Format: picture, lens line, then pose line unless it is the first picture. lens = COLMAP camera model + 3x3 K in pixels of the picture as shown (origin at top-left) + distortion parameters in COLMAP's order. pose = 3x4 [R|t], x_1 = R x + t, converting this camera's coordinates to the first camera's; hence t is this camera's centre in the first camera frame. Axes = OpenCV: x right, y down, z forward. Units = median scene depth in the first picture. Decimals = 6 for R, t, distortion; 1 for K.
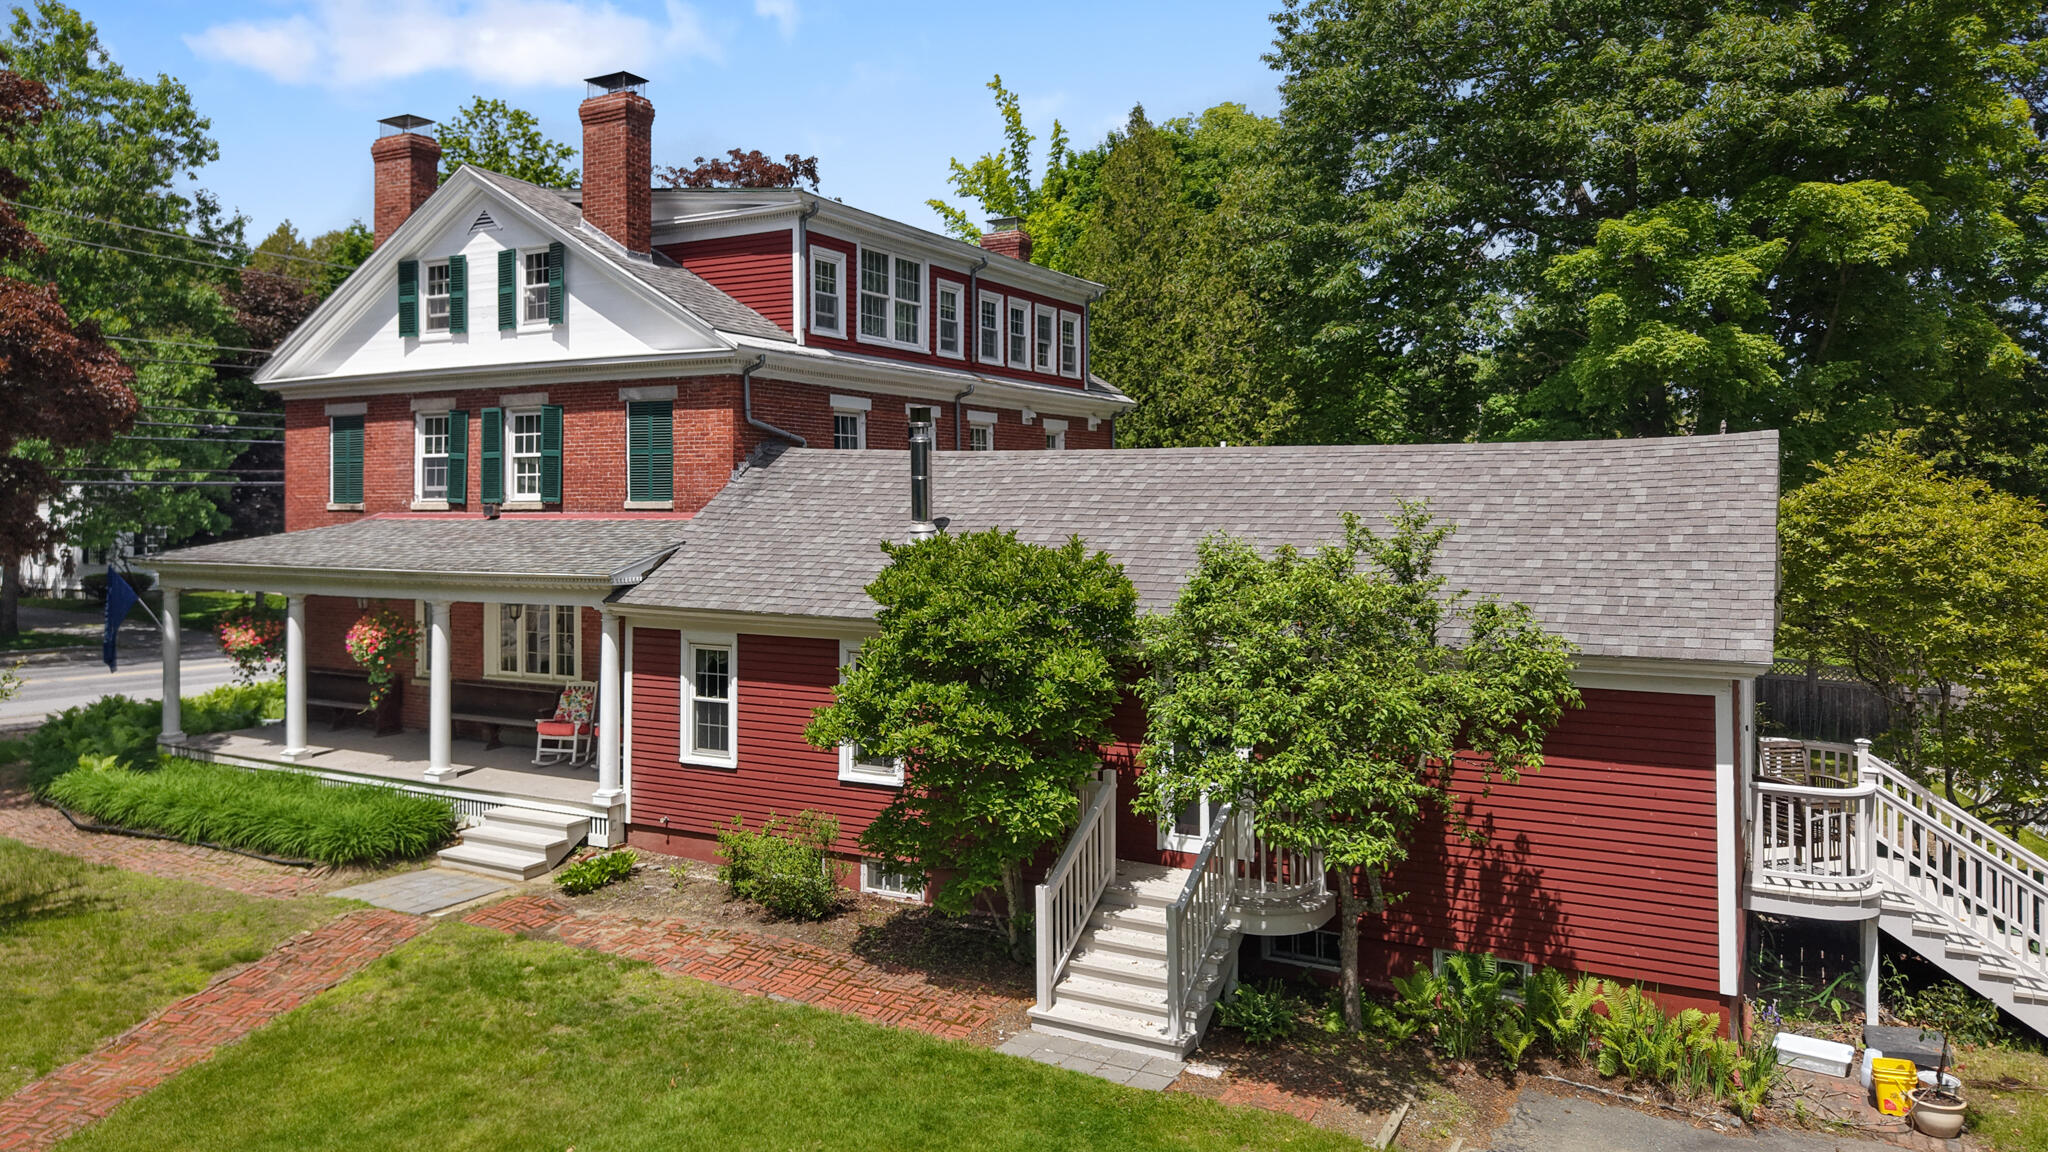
lens RADIAL K [[1363.2, 0, 1023.0], [0, 1363.2, 559.5], [0, 0, 1]] dist [0.008198, 0.000413]
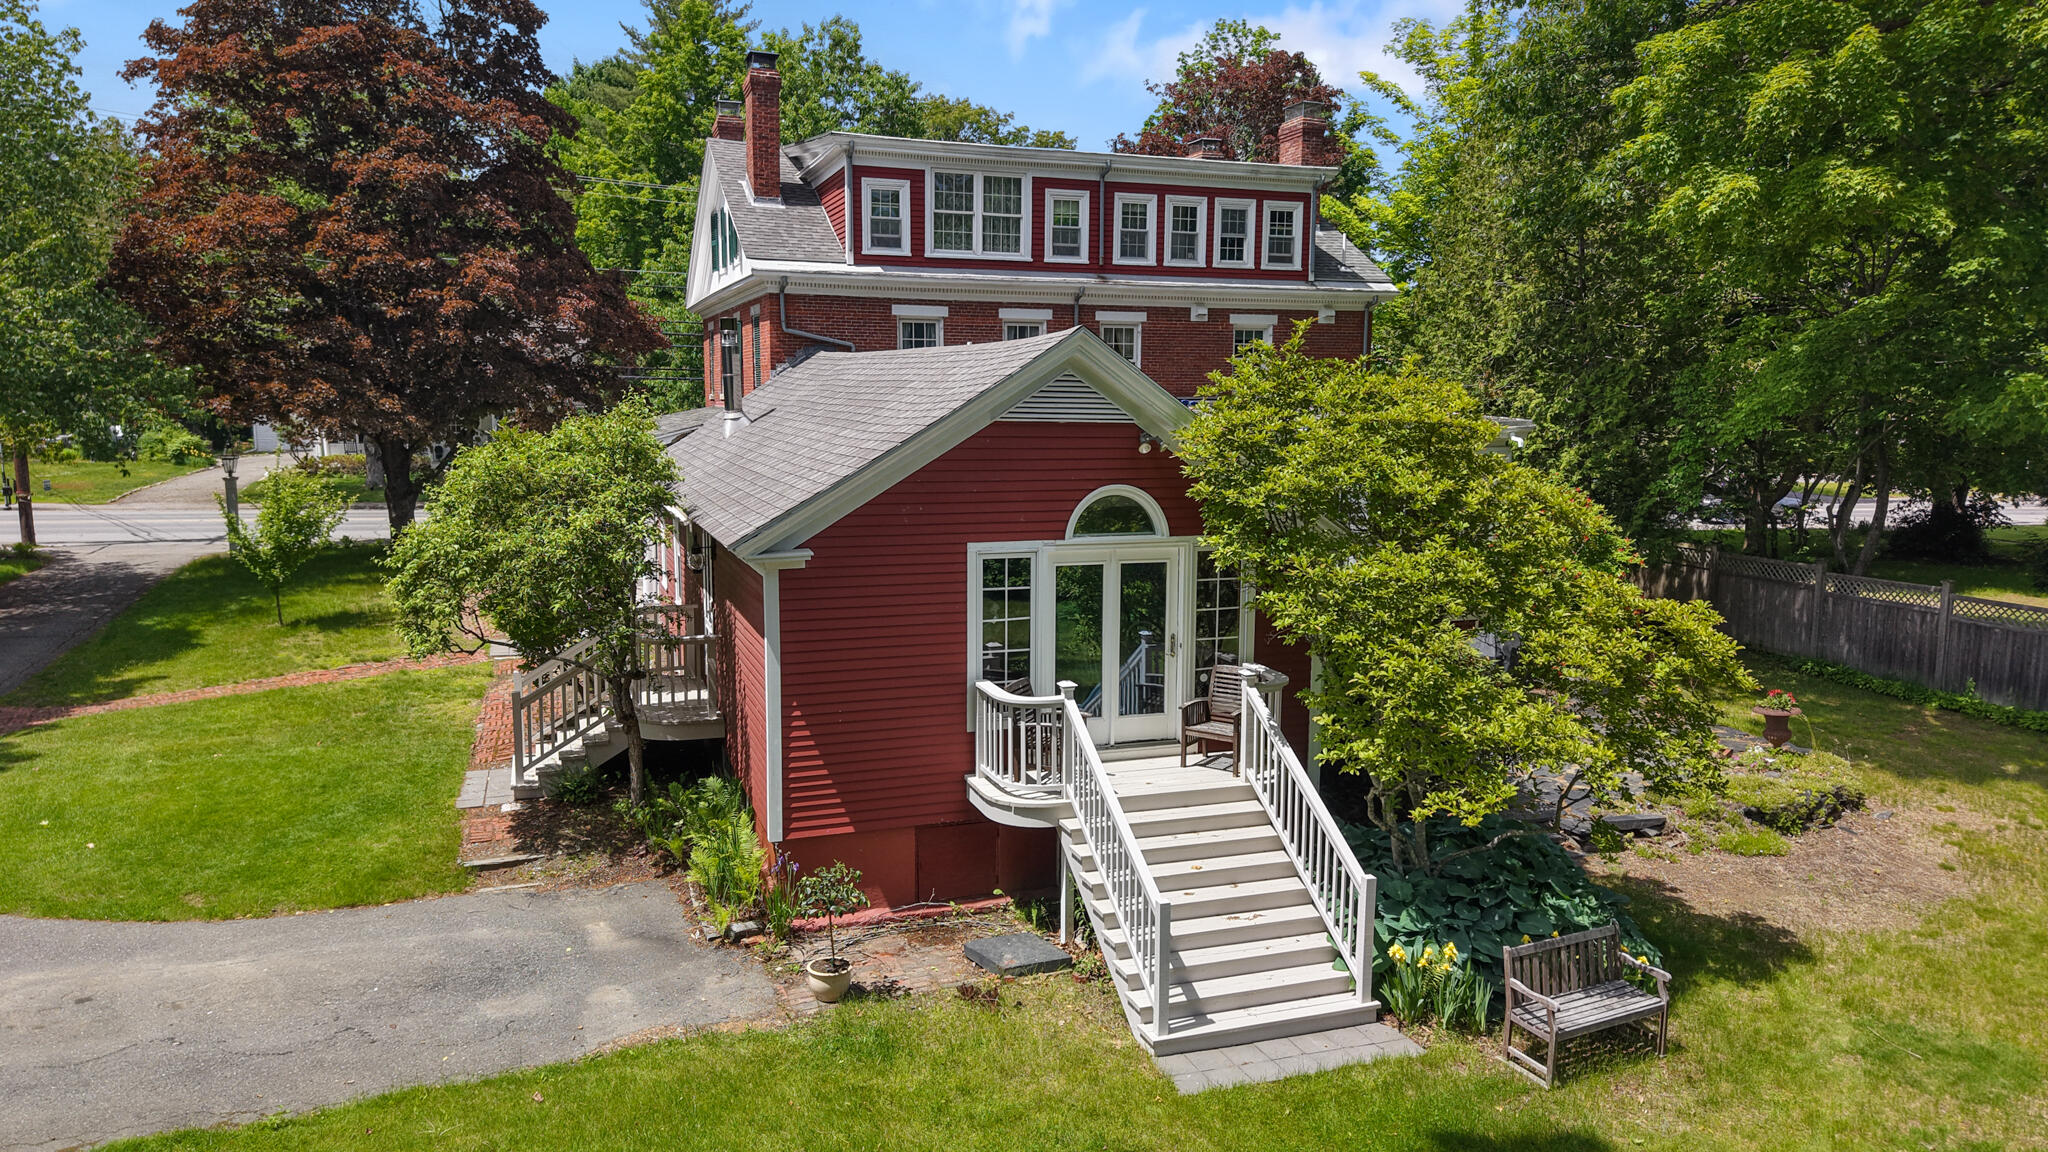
lens RADIAL K [[1363.2, 0, 1020.0], [0, 1363.2, 591.3], [0, 0, 1]] dist [0.008198, 0.000413]
pose [[0.745927, 0.095685, -0.659118, 0.704556], [-0.033180, 0.993736, 0.106711, -0.003079], [0.665201, -0.057729, 0.744430, 0.166550]]
